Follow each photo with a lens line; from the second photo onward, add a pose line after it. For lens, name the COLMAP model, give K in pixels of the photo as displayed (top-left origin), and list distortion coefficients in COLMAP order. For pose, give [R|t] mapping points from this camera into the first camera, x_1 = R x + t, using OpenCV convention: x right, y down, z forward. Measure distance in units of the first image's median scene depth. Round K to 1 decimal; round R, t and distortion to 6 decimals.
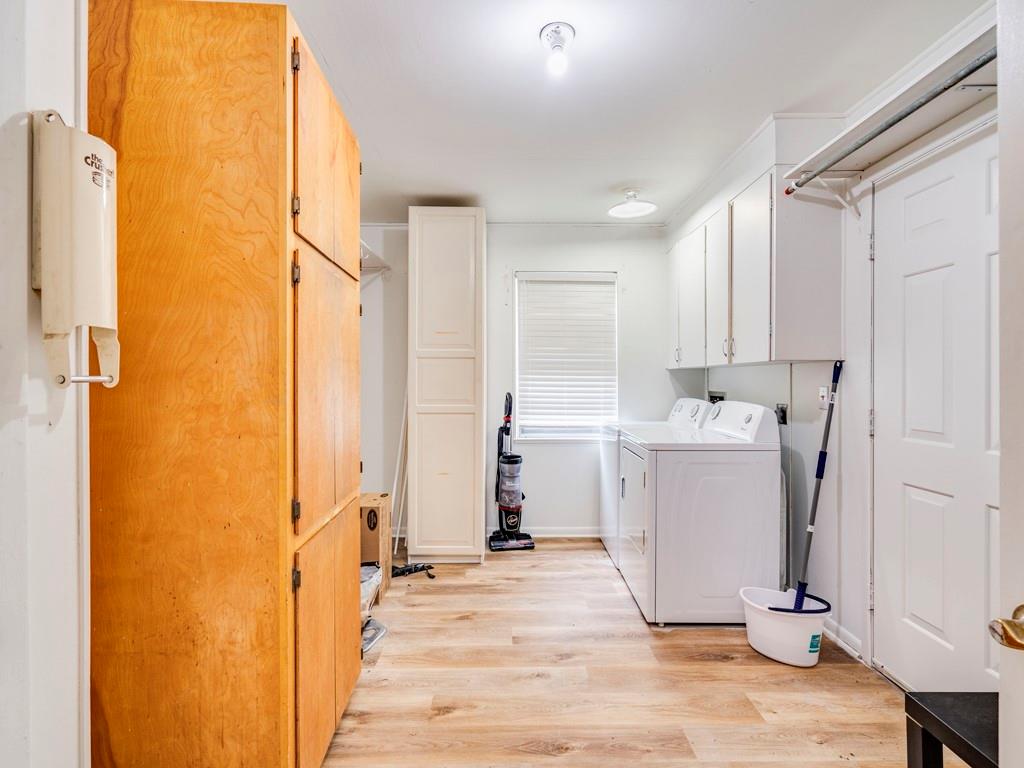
lens RADIAL K [[525.7, 0, 512.2], [0, 525.7, 383.0], [0, 0, 1]] dist [0.005413, 0.000802]
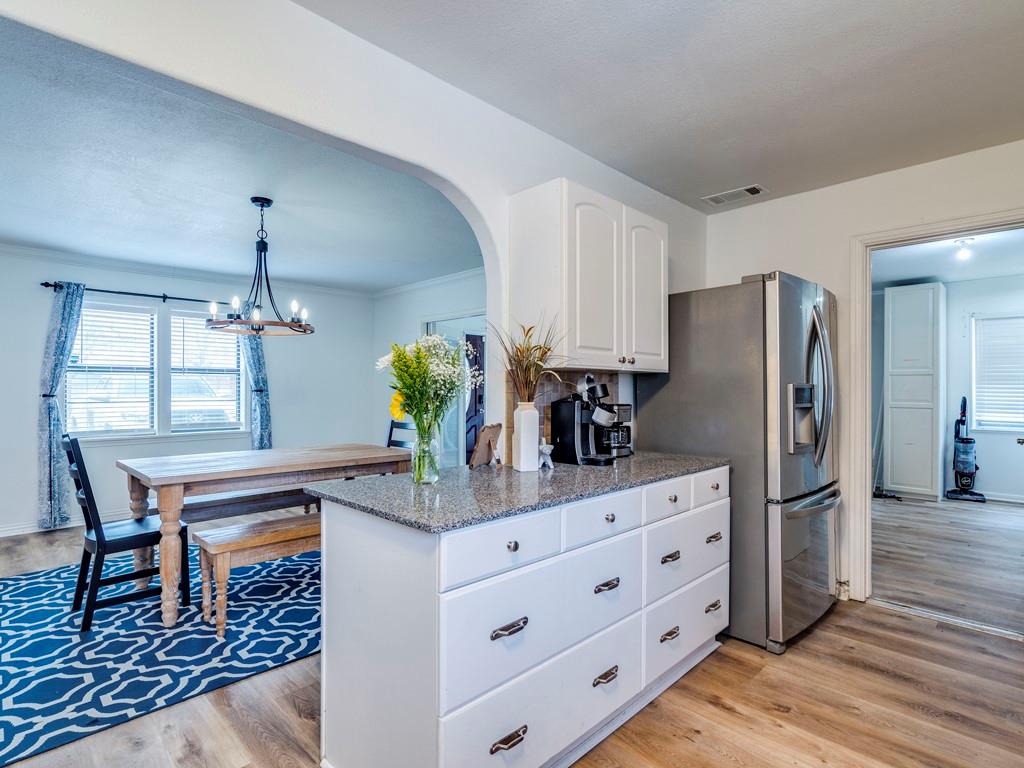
lens RADIAL K [[525.7, 0, 517.7], [0, 525.7, 387.4], [0, 0, 1]] dist [0.005413, 0.000802]
pose [[0.692745, -0.000559, -0.721183, 0.196815], [-0.004562, 0.999976, -0.005158, 0.005302], [0.721168, 0.006863, 0.692726, -0.957186]]
